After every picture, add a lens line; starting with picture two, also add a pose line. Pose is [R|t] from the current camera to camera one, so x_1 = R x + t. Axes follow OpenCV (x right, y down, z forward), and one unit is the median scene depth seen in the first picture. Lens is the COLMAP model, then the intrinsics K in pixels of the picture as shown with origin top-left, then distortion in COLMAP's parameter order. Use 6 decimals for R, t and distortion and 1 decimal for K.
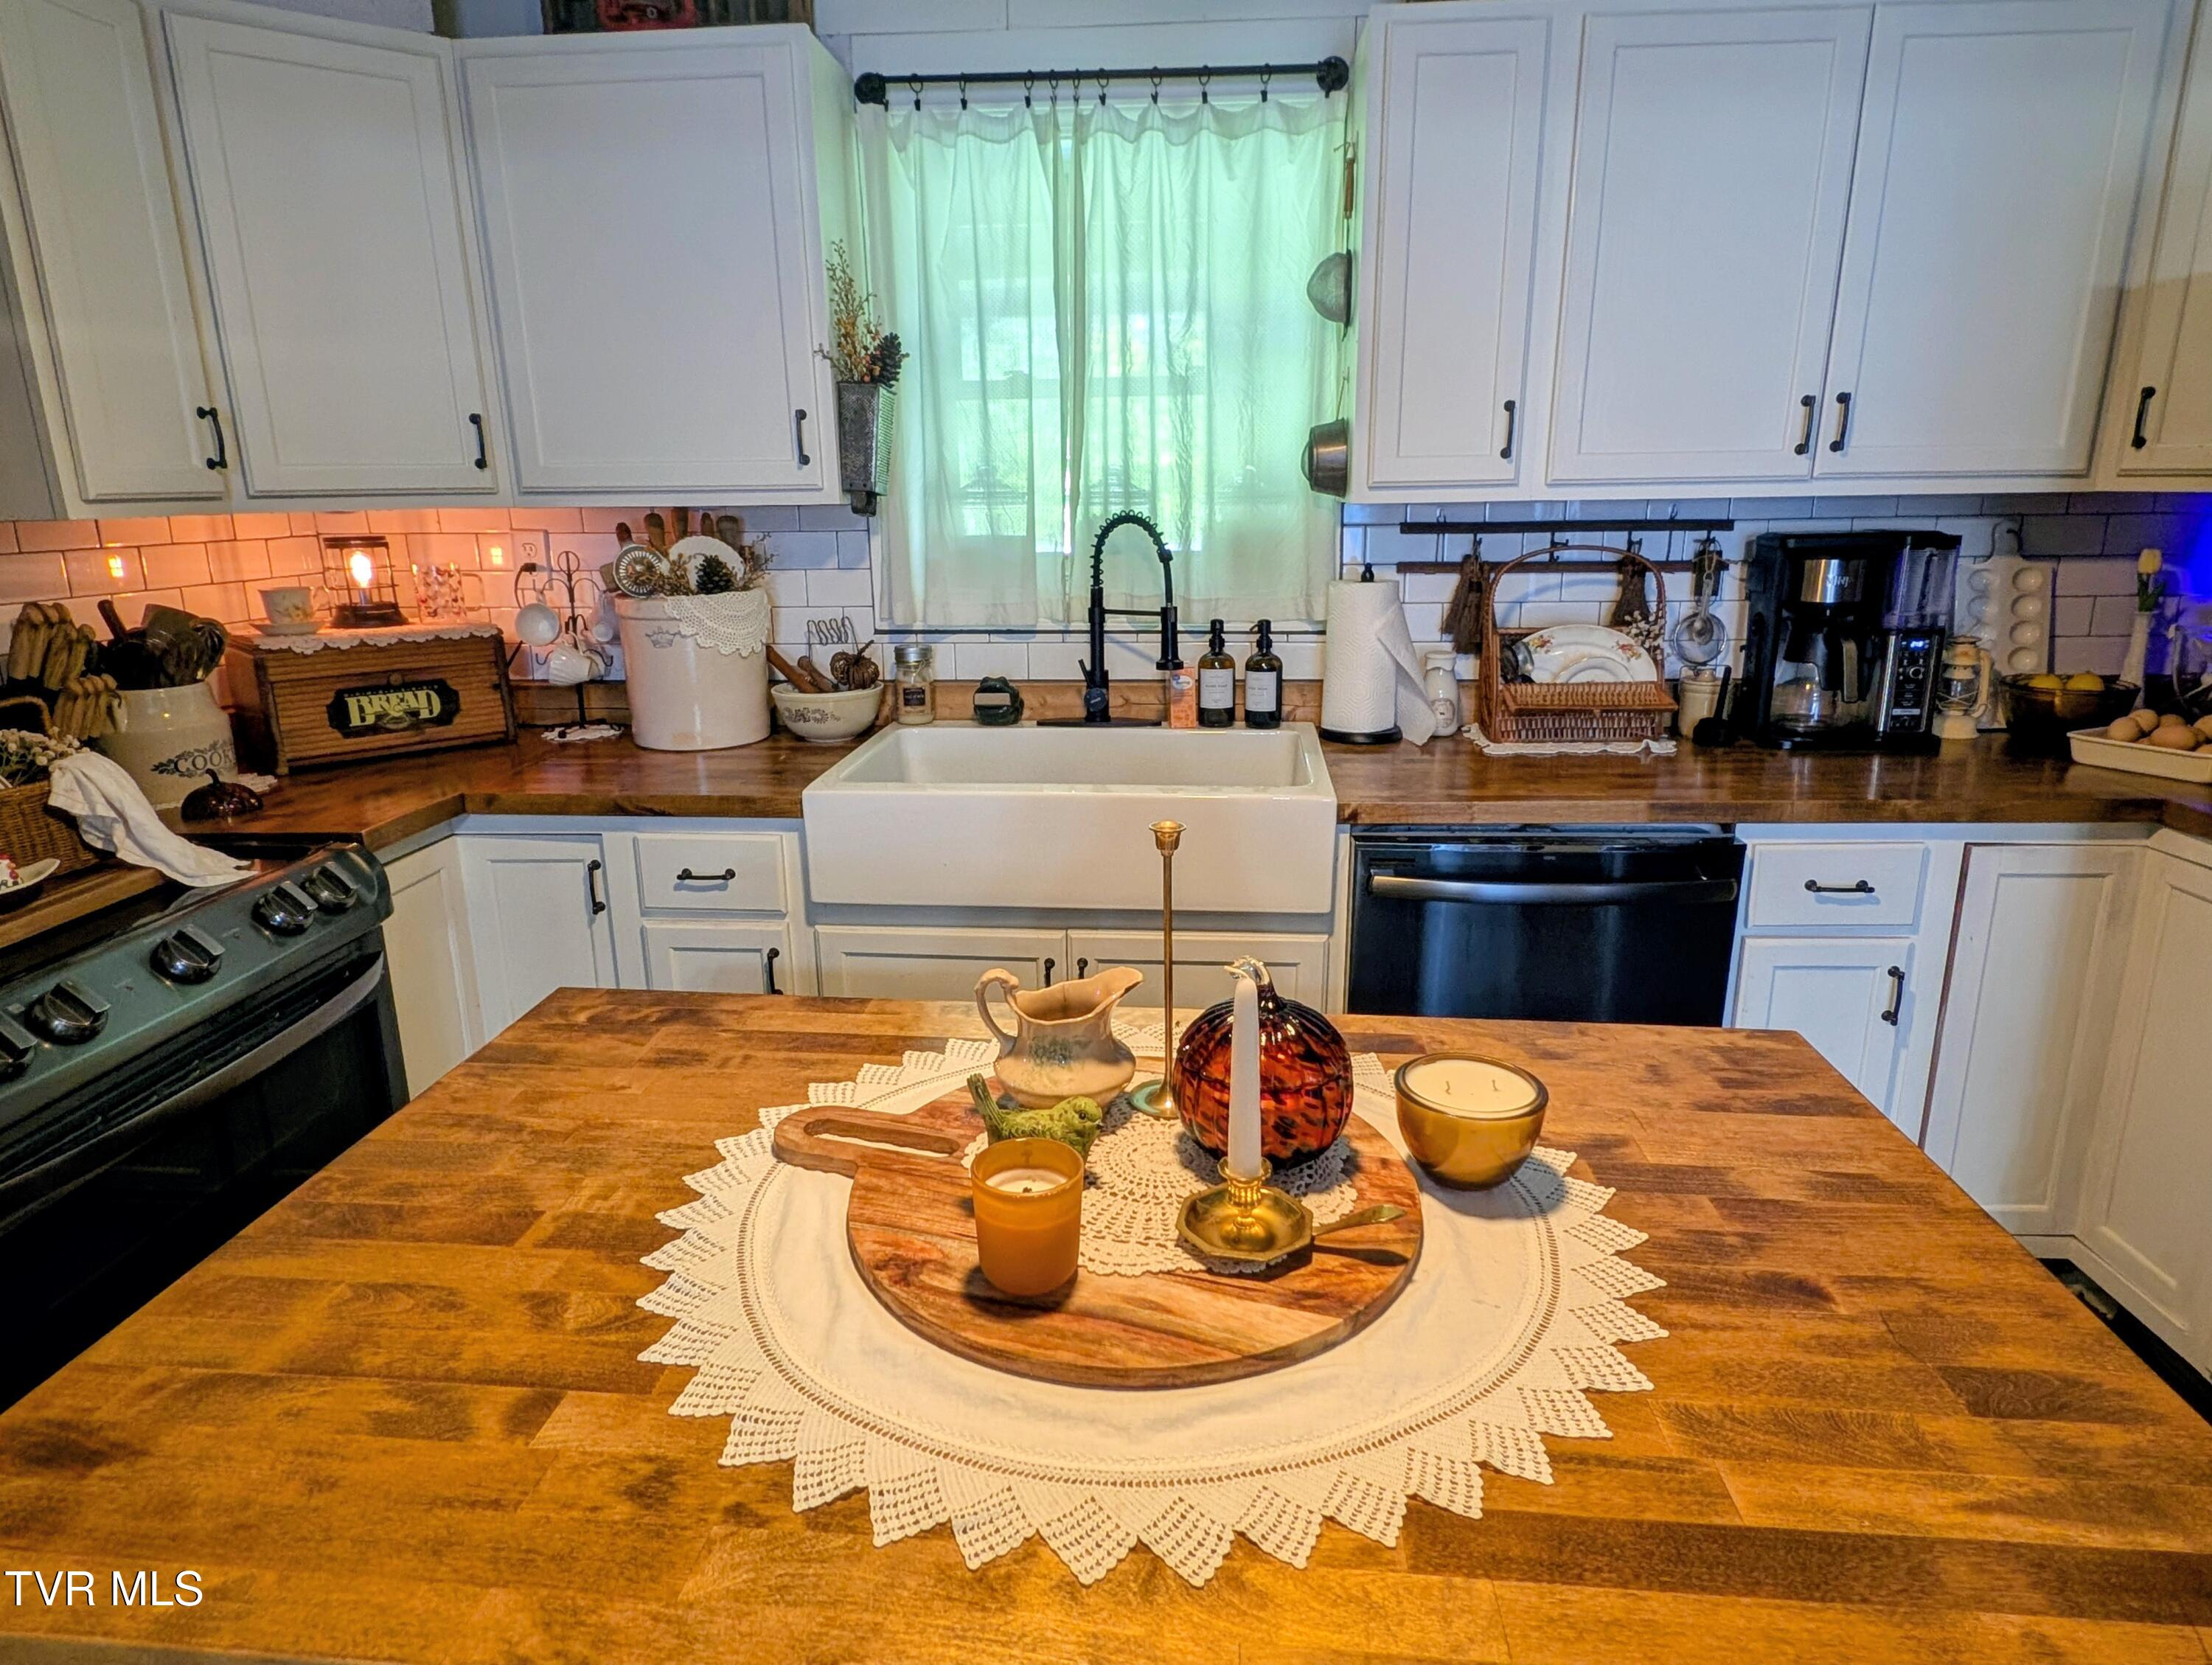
lens RADIAL K [[1275.3, 0, 1106.0], [0, 1275.3, 832.5], [0, 0, 1]] dist [0.021011, -0.013502]
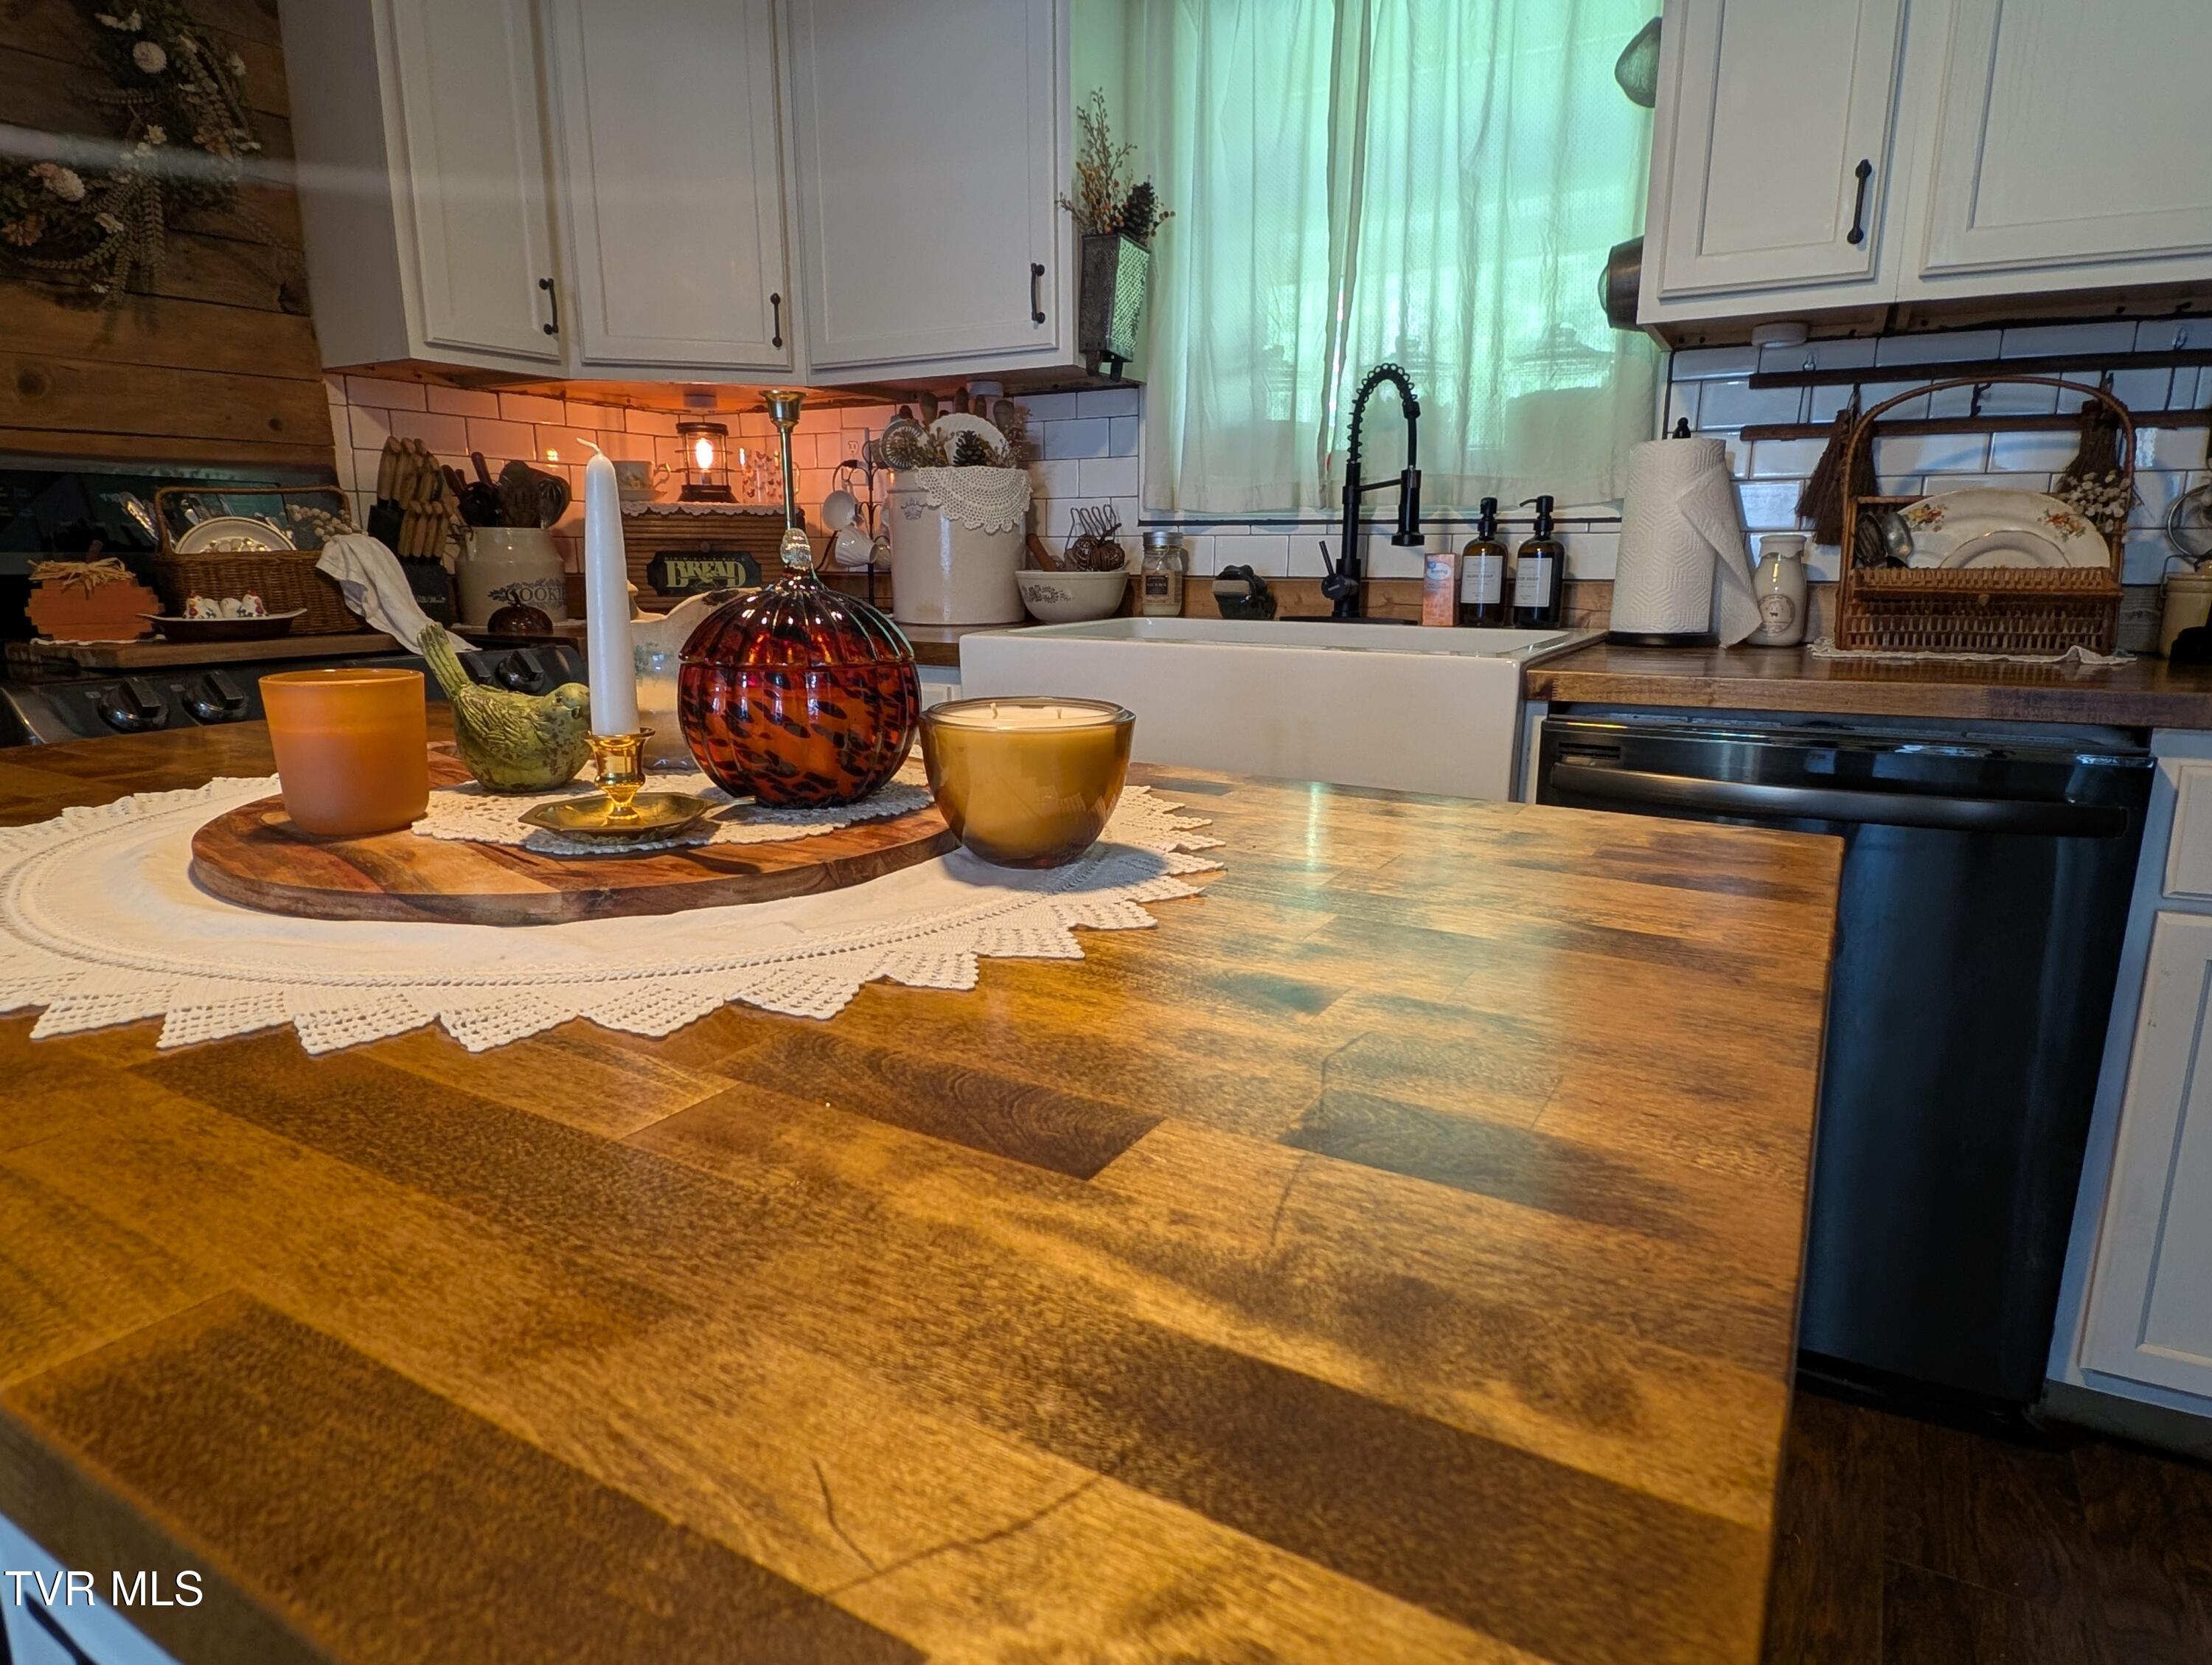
lens RADIAL K [[1275.3, 0, 1106.0], [0, 1275.3, 832.5], [0, 0, 1]] dist [0.021011, -0.013502]
pose [[0.906813, 0.104056, -0.408488, 0.232917], [-0.122142, 0.992343, -0.018362, 0.102348], [0.403449, 0.066544, 0.912579, 0.150272]]
